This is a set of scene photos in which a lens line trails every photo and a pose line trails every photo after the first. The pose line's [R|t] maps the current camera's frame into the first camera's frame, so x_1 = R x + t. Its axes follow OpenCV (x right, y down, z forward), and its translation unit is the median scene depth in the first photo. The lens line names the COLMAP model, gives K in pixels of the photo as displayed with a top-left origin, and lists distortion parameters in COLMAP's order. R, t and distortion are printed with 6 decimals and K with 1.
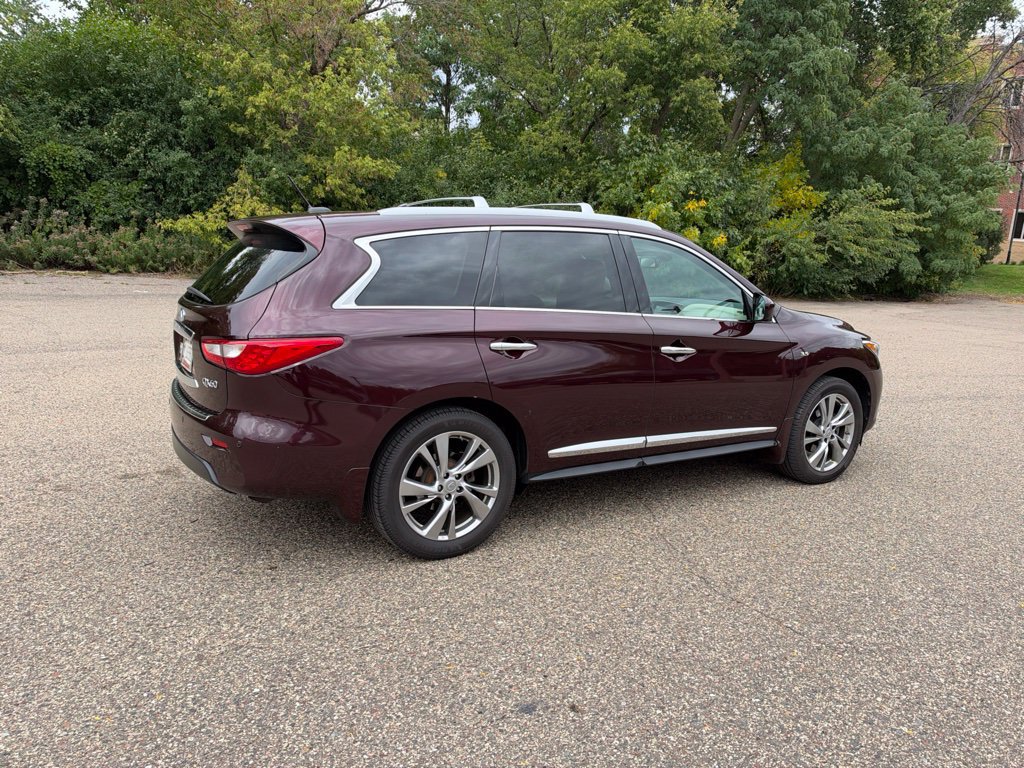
lens RADIAL K [[745.2, 0, 513.7], [0, 745.2, 378.9], [0, 0, 1]] dist [0.000517, -0.014511]
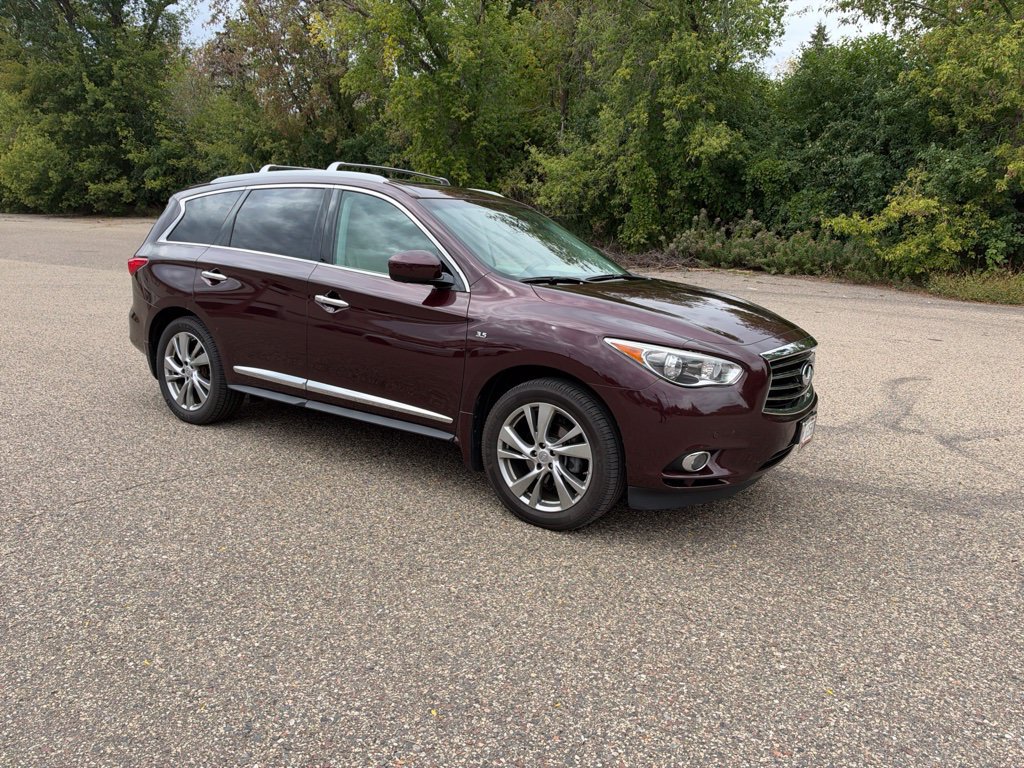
lens RADIAL K [[745.2, 0, 515.3], [0, 745.2, 385.2], [0, 0, 1]] dist [0.000517, -0.014511]
pose [[0.424916, 0.165836, -0.889913, 1.120734], [-0.182827, 0.978539, 0.095055, -0.061538], [0.886578, 0.122310, 0.446116, 0.714318]]
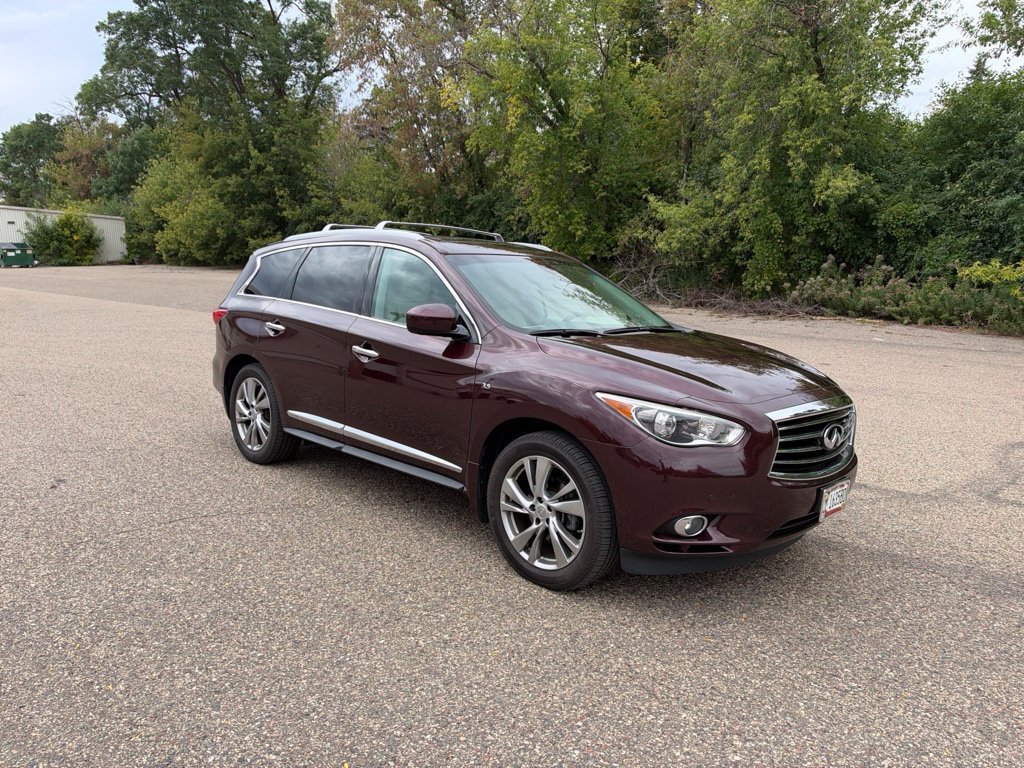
lens RADIAL K [[745.2, 0, 508.3], [0, 745.2, 381.6], [0, 0, 1]] dist [0.000517, -0.014511]
pose [[0.247947, 0.112163, -0.962259, 1.165591], [-0.192872, 0.979106, 0.064429, -0.093200], [0.949380, 0.169618, 0.264399, 0.837318]]
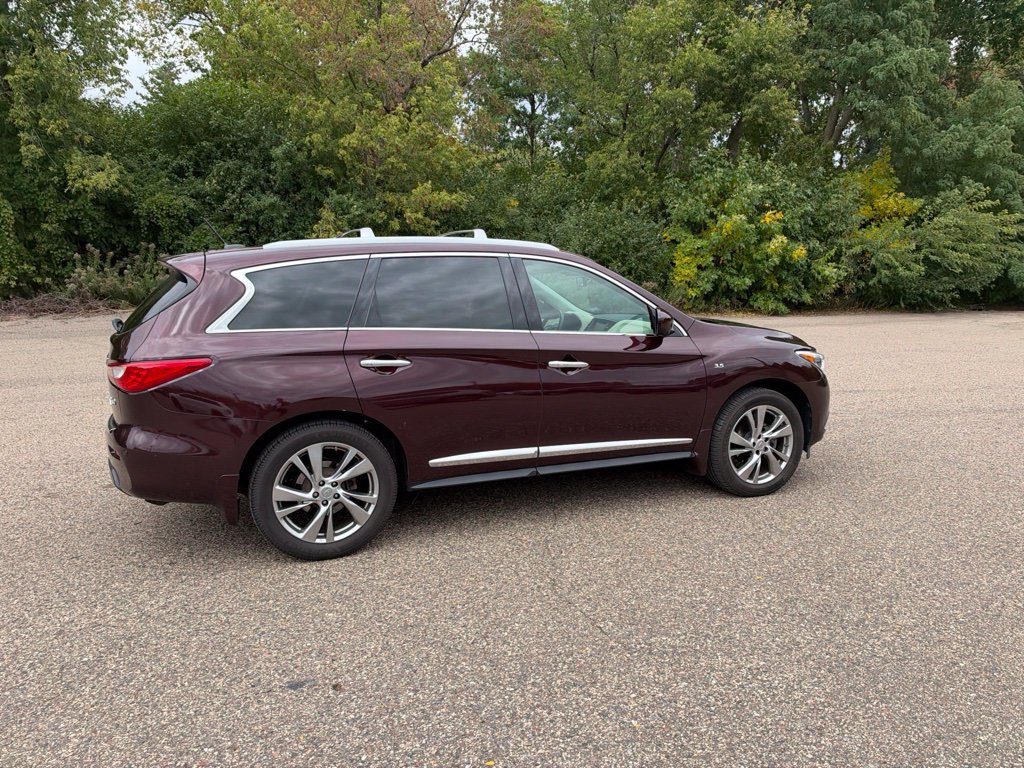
lens RADIAL K [[745.2, 0, 517.0], [0, 745.2, 376.4], [0, 0, 1]] dist [0.000517, -0.014511]
pose [[0.988123, -0.021554, -0.152148, 0.279264], [0.016192, 0.999206, -0.036396, 0.013733], [0.152812, 0.033500, 0.987687, -0.031441]]
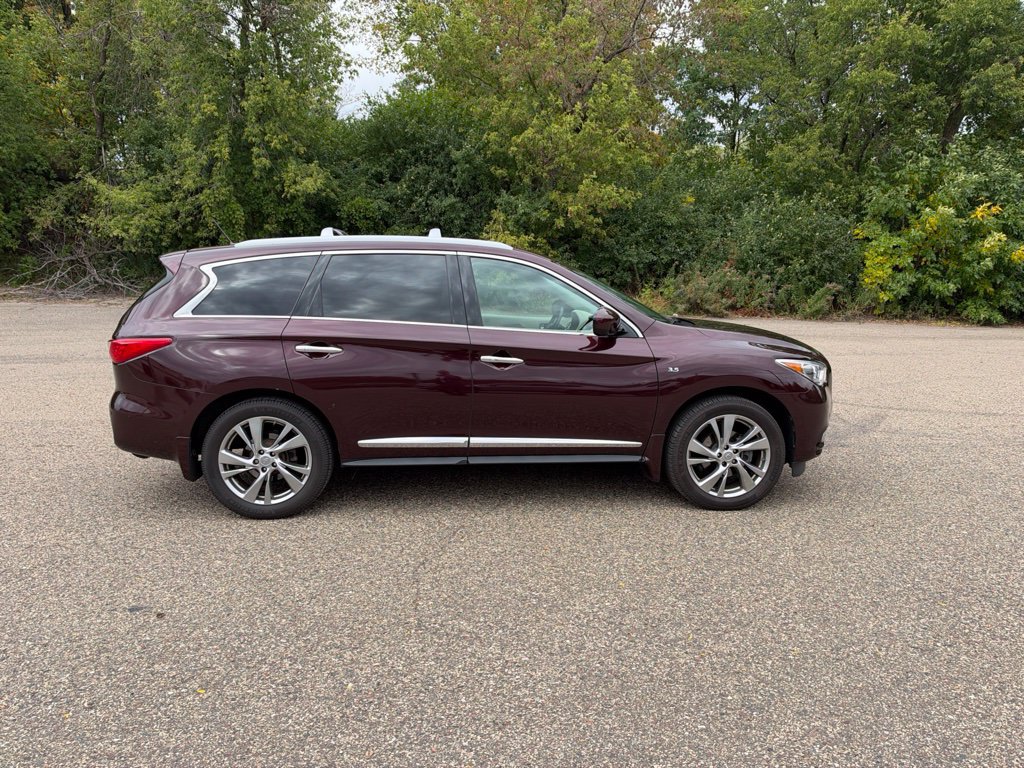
lens RADIAL K [[745.2, 0, 512.6], [0, 745.2, 383.2], [0, 0, 1]] dist [0.000517, -0.014511]
pose [[0.897405, 0.035295, -0.439793, 0.641319], [-0.049695, 0.998538, -0.021267, 0.015739], [0.438399, 0.040940, 0.897847, 0.045358]]
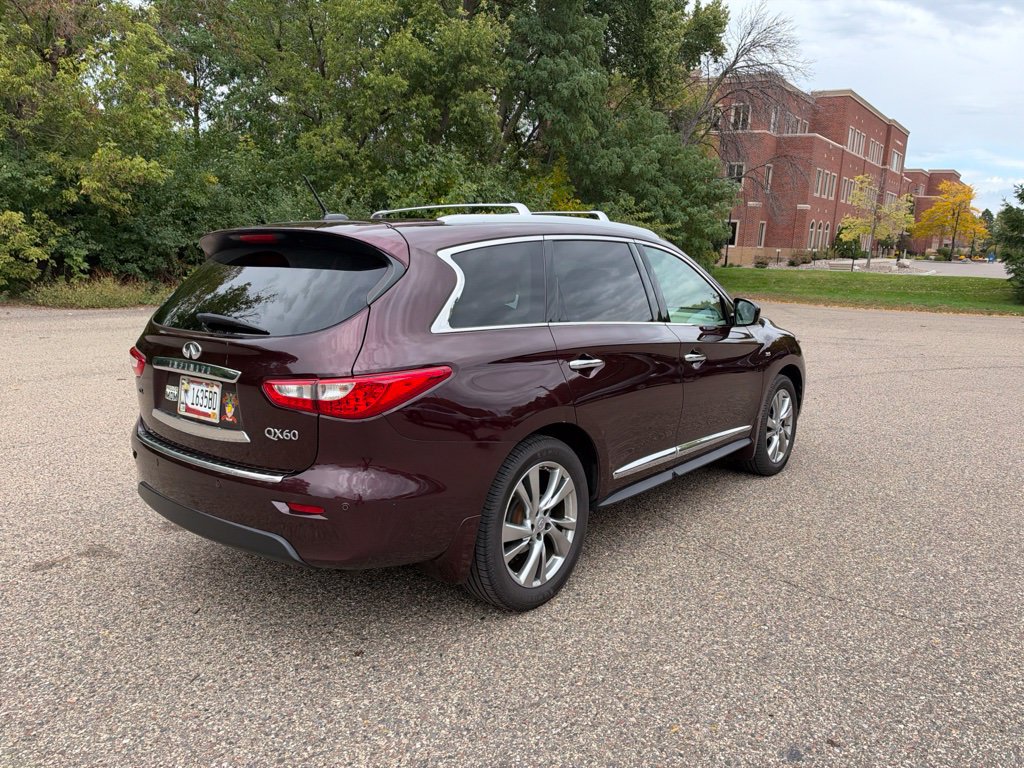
lens RADIAL K [[745.2, 0, 515.9], [0, 745.2, 374.3], [0, 0, 1]] dist [0.000517, -0.014511]
pose [[0.940762, -0.065898, 0.332603, -0.308974], [0.071975, 0.997389, -0.005969, -0.025368], [-0.331341, 0.029555, 0.943048, 0.122482]]
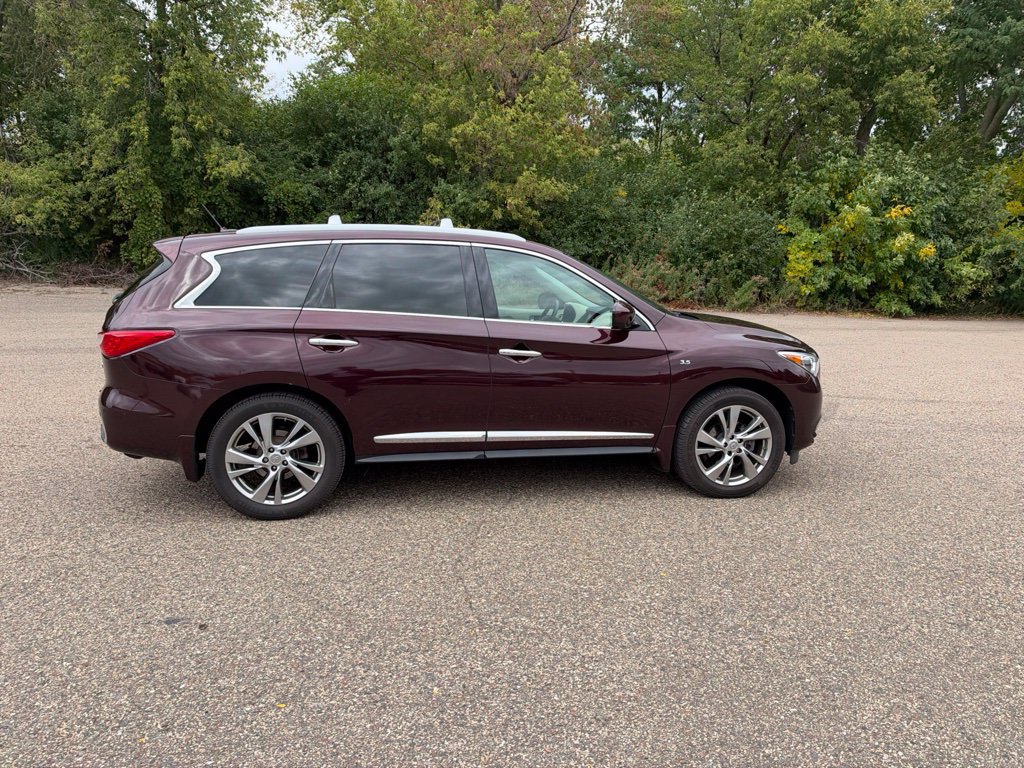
lens RADIAL K [[745.2, 0, 520.0], [0, 745.2, 380.9], [0, 0, 1]] dist [0.000517, -0.014511]
pose [[0.945109, 0.034270, -0.324952, 0.515295], [-0.041751, 0.998999, -0.016073, 0.017175], [0.324076, 0.028758, 0.945594, -0.000556]]
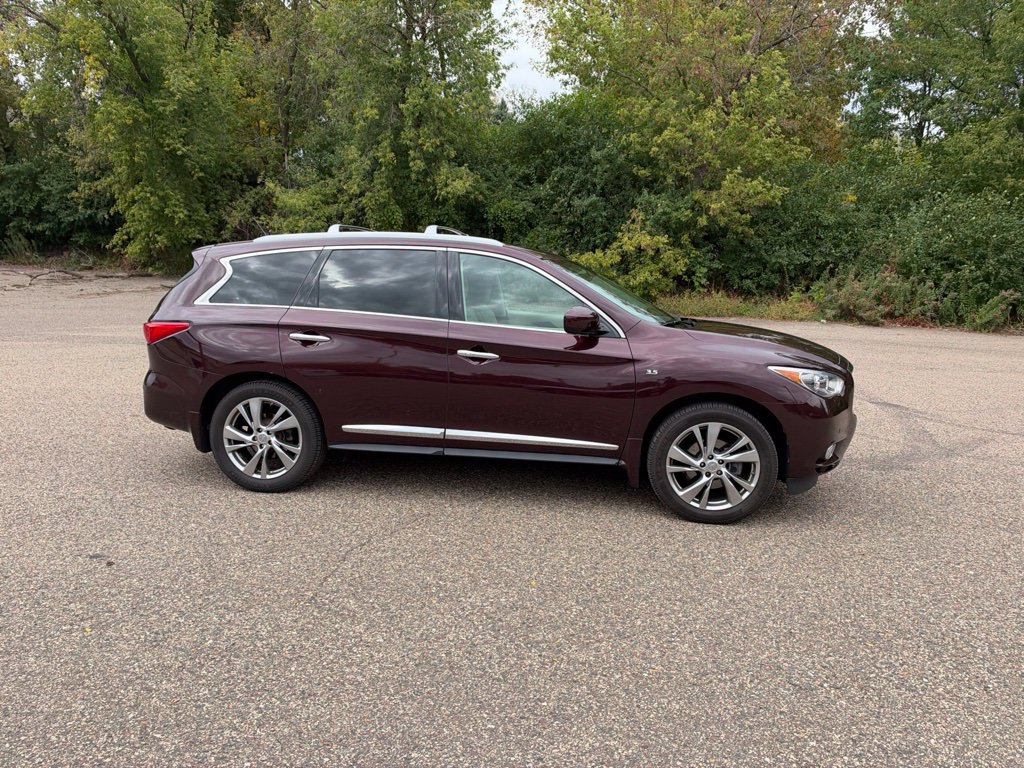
lens RADIAL K [[745.2, 0, 517.7], [0, 745.2, 384.3], [0, 0, 1]] dist [0.000517, -0.014511]
pose [[0.770911, 0.076609, -0.632319, 0.867132], [-0.102172, 0.994758, -0.004046, 0.003392], [0.628695, 0.067724, 0.774698, 0.183065]]
